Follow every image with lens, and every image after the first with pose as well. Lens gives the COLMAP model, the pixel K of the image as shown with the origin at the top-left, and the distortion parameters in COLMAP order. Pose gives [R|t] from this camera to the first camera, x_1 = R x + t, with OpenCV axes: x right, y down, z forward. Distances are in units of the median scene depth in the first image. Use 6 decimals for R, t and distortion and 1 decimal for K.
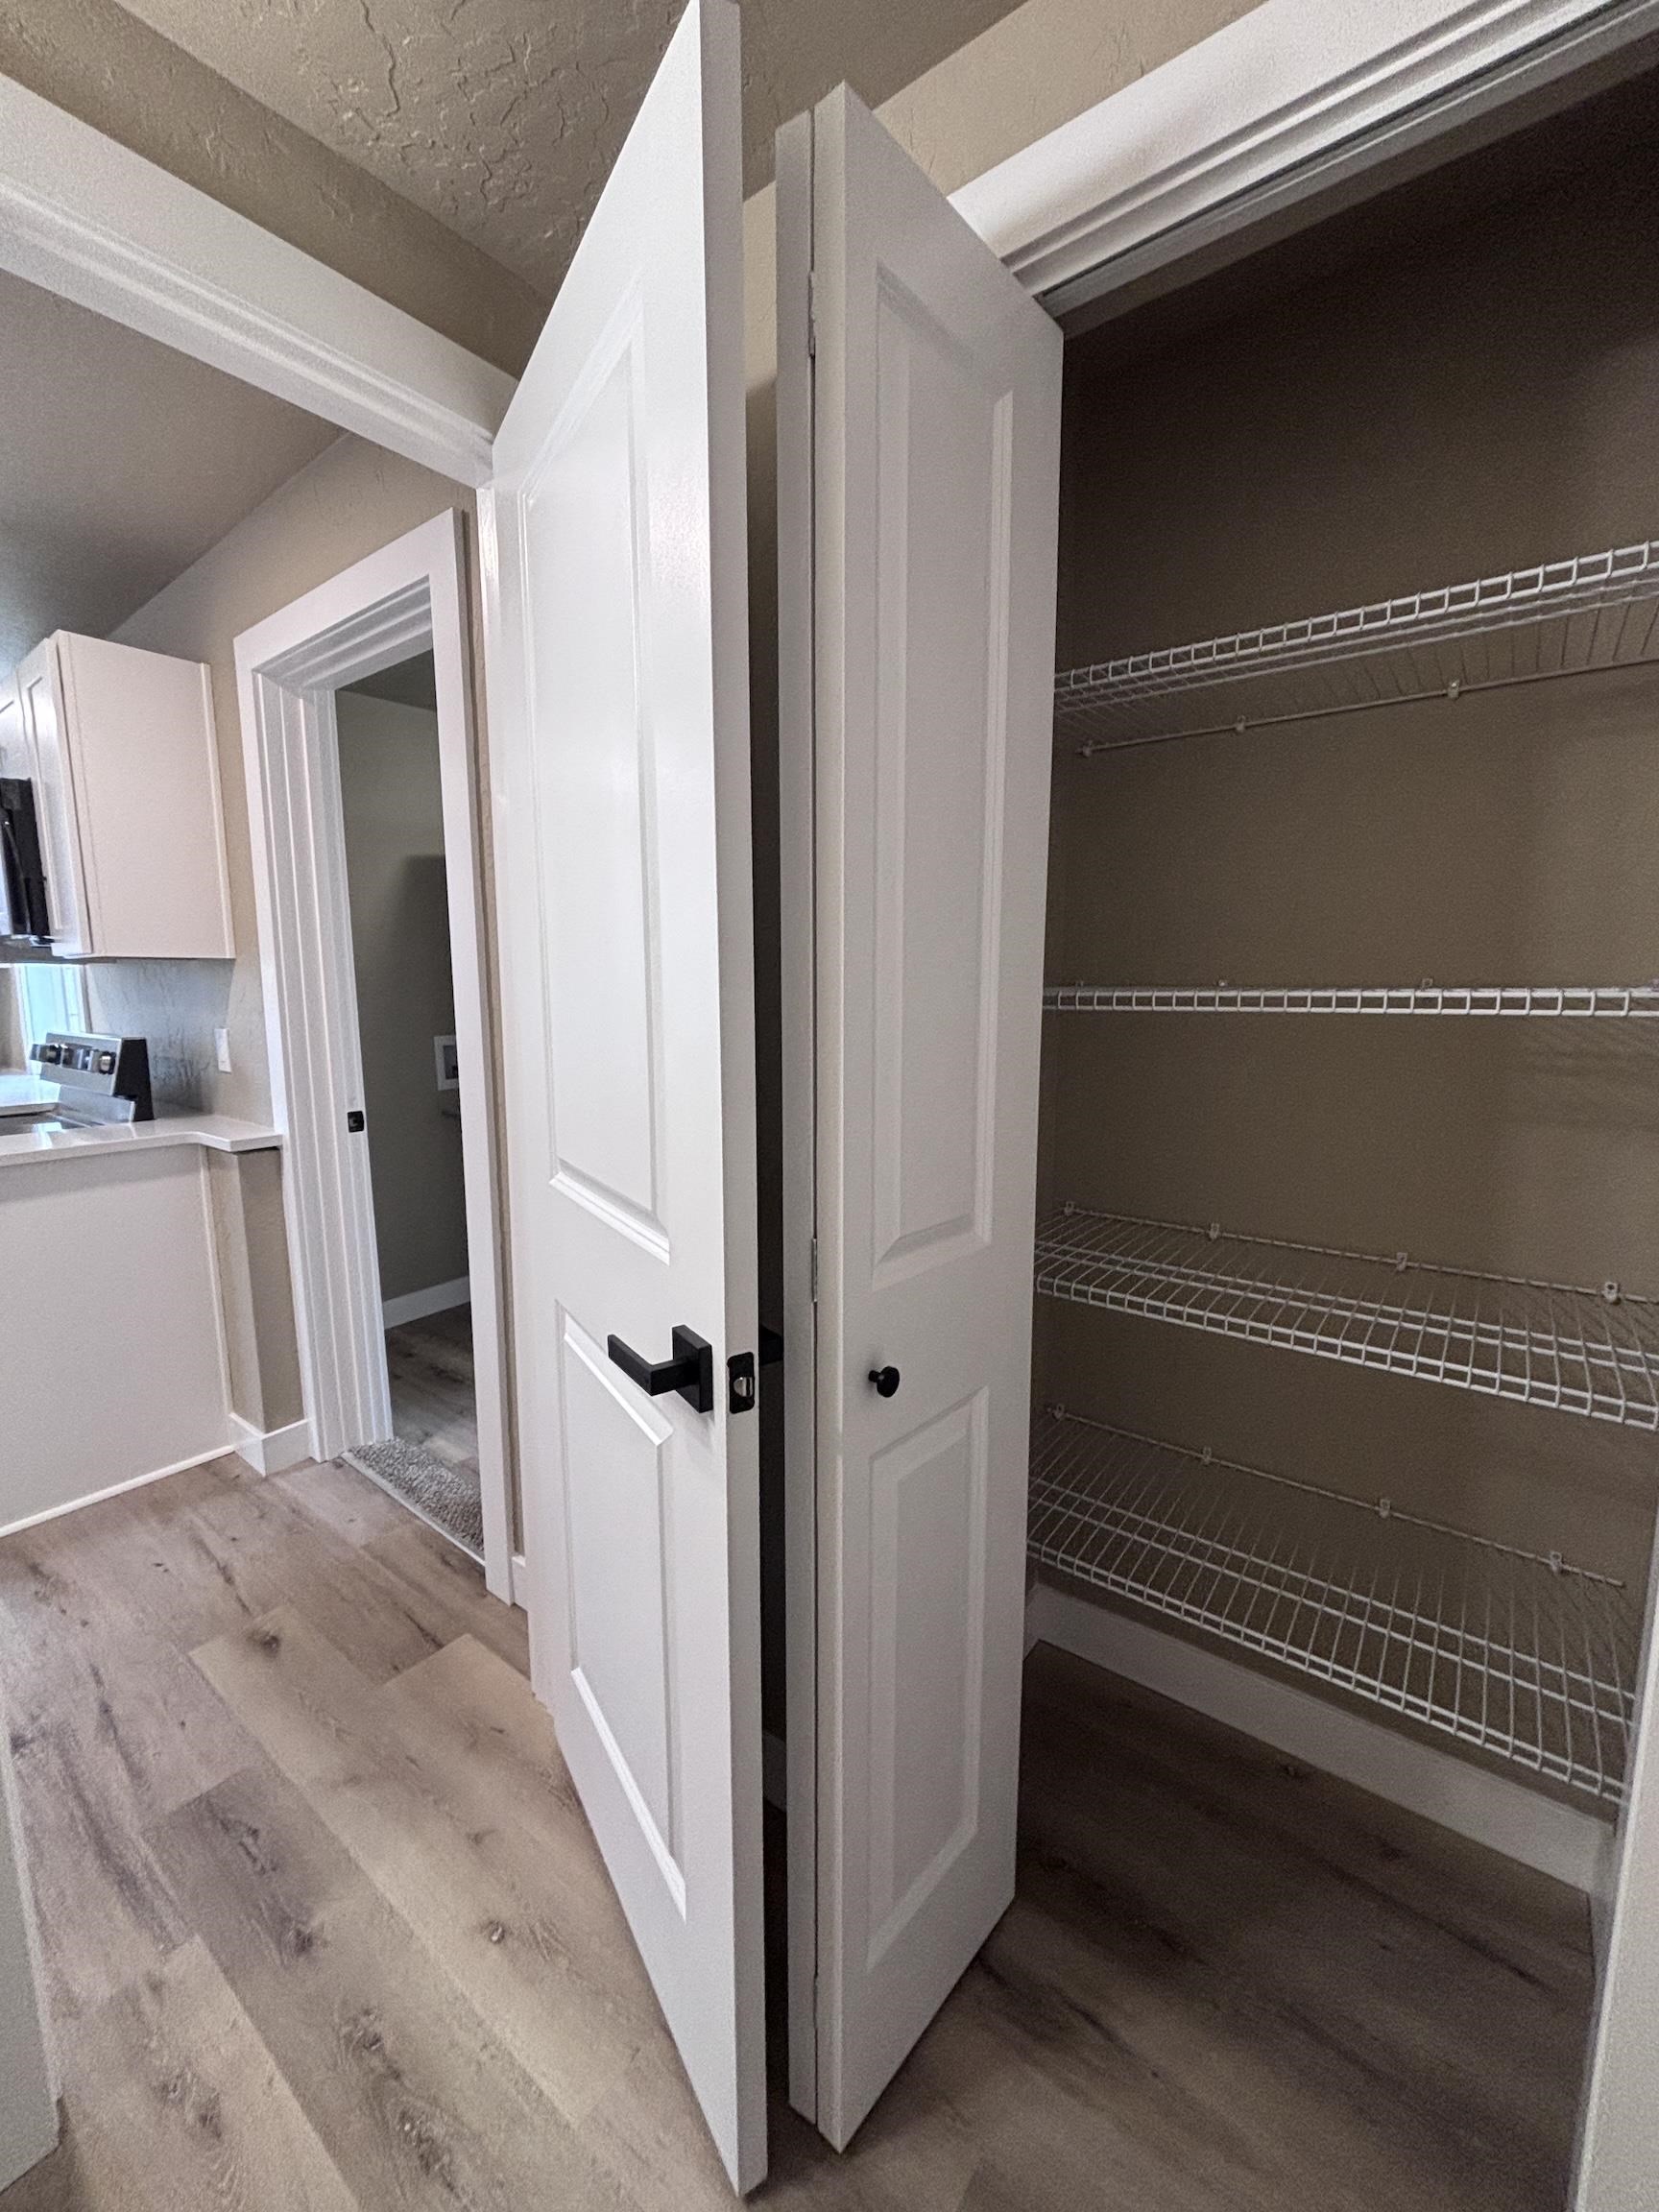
lens RADIAL K [[891.9, 0, 819.2], [0, 891.9, 1109.2], [0, 0, 1]] dist [-0.002851, 0.000489]
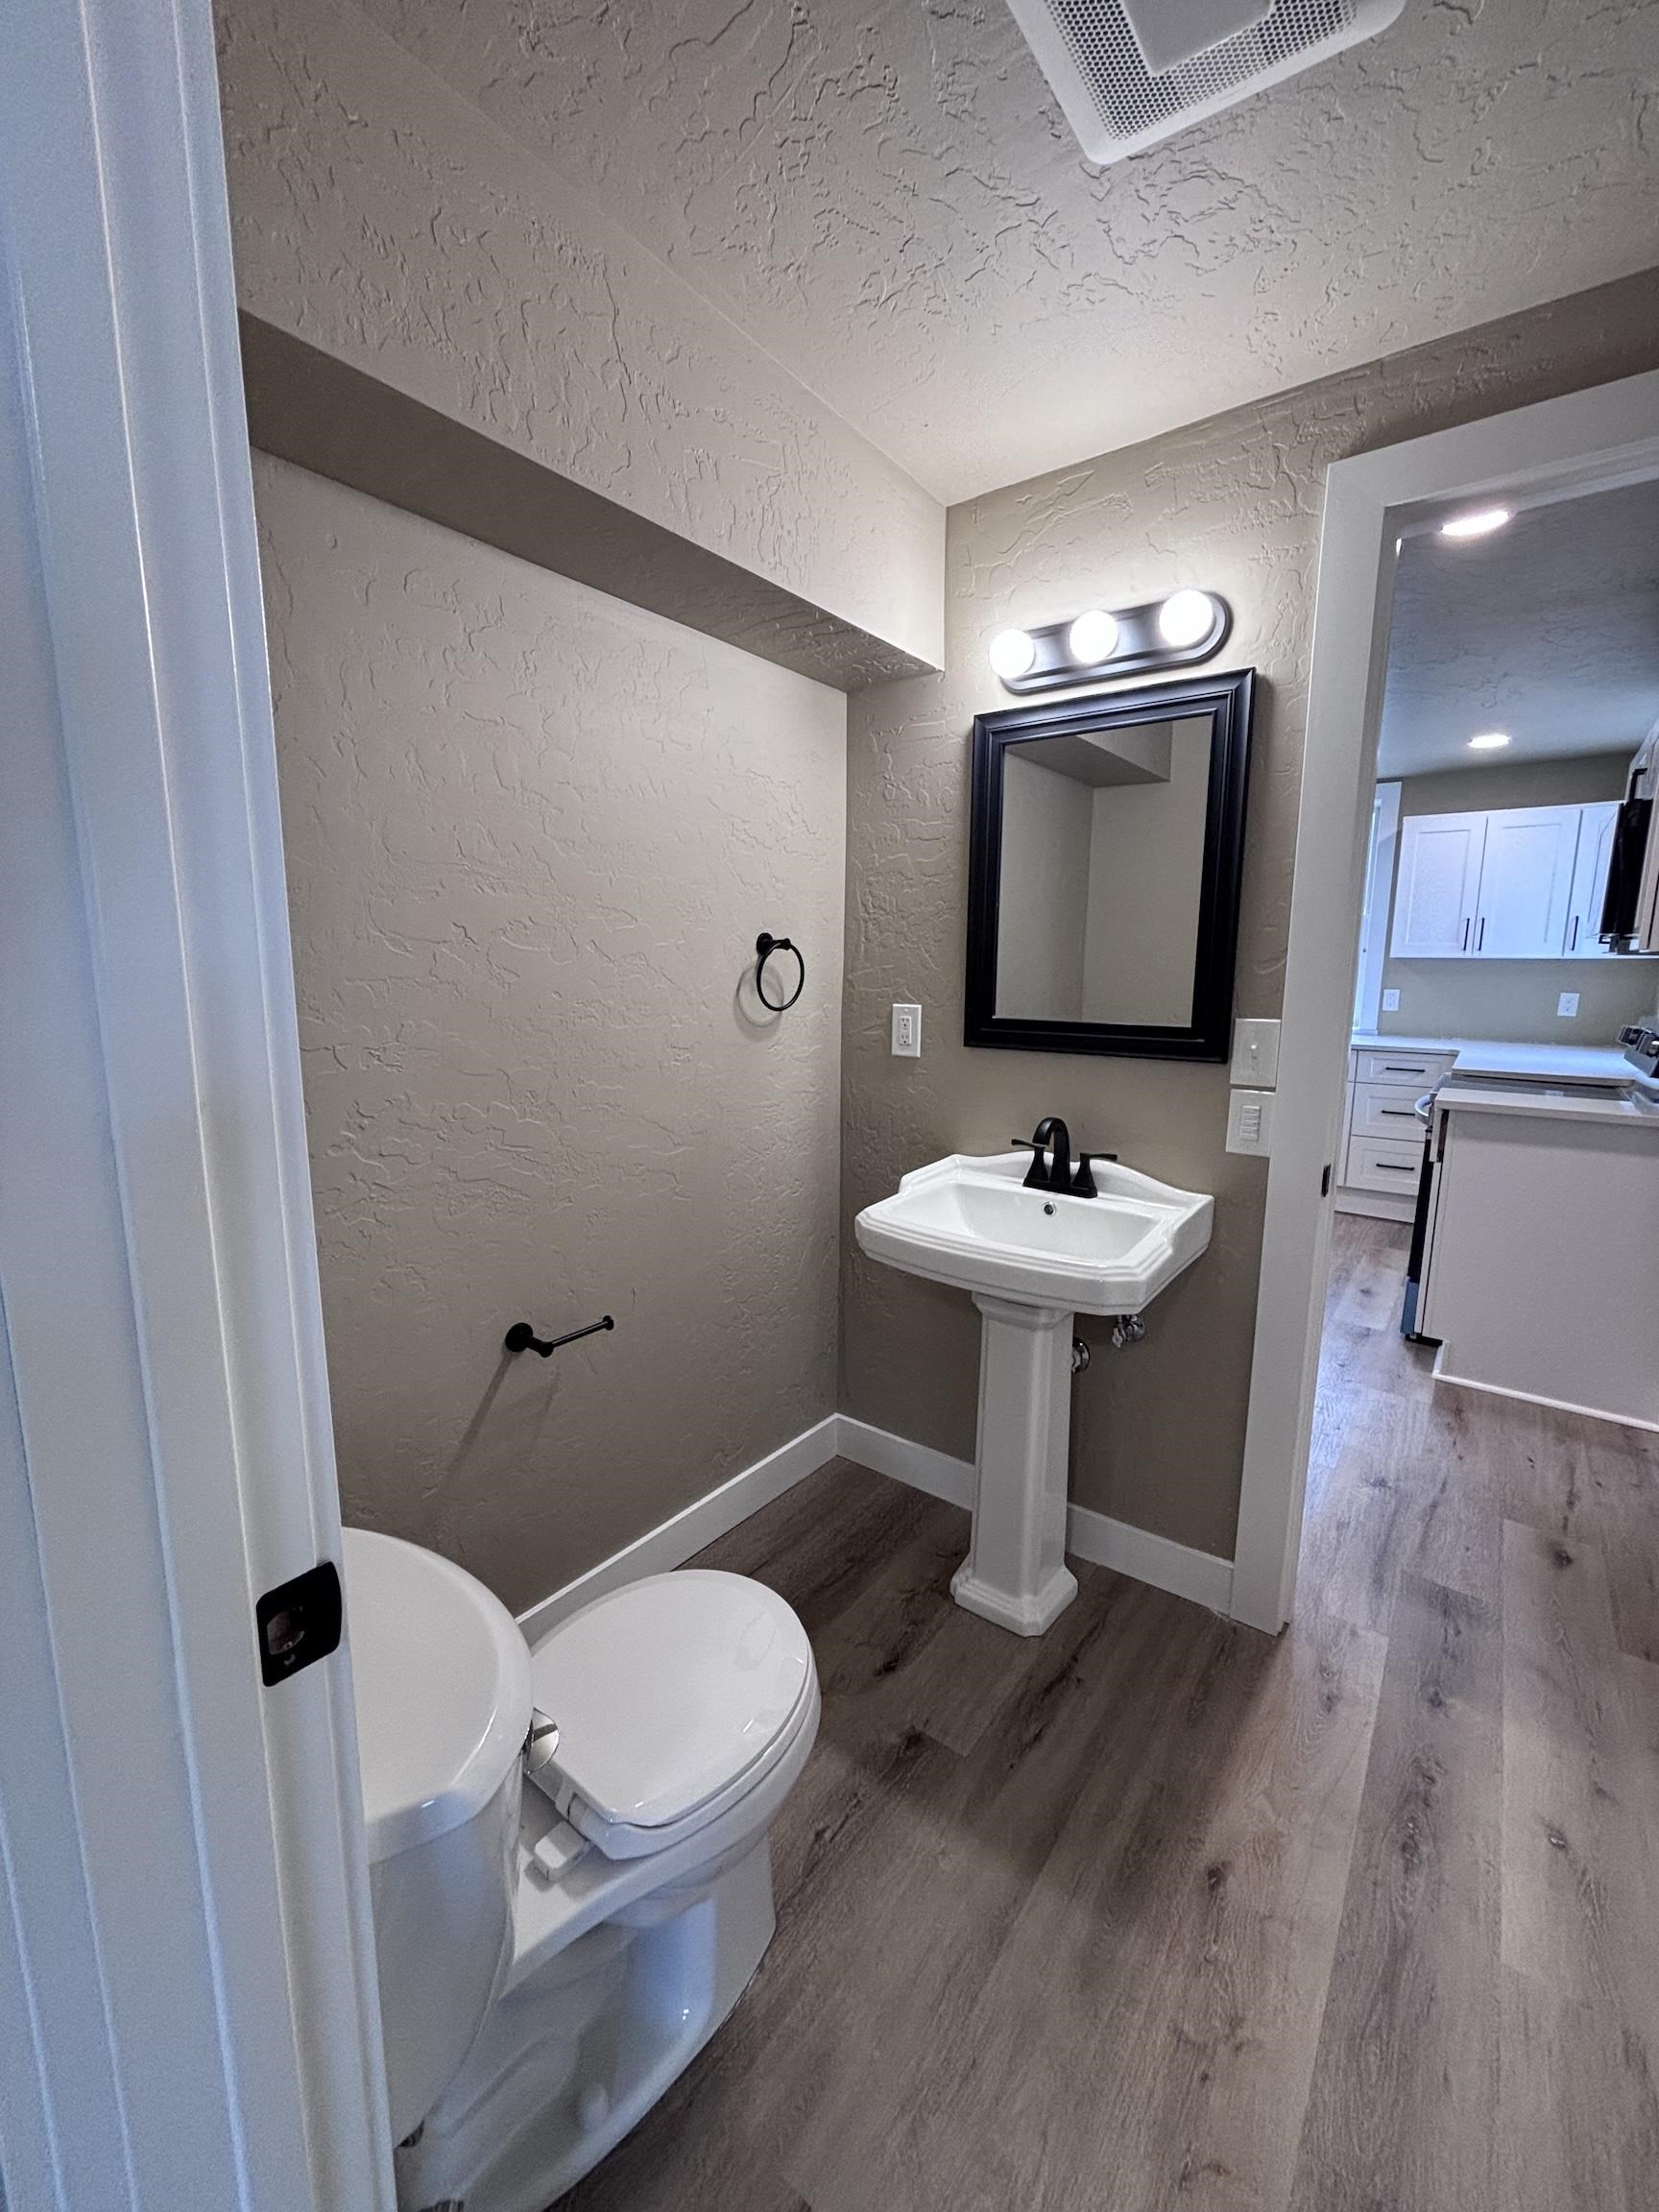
lens RADIAL K [[891.9, 0, 833.7], [0, 891.9, 1116.4], [0, 0, 1]] dist [-0.002851, 0.000489]
pose [[0.008116, 0.184689, -0.982763, 0.468596], [-0.162528, 0.969971, 0.180943, -0.002959], [0.986671, 0.158258, 0.037889, -0.062537]]
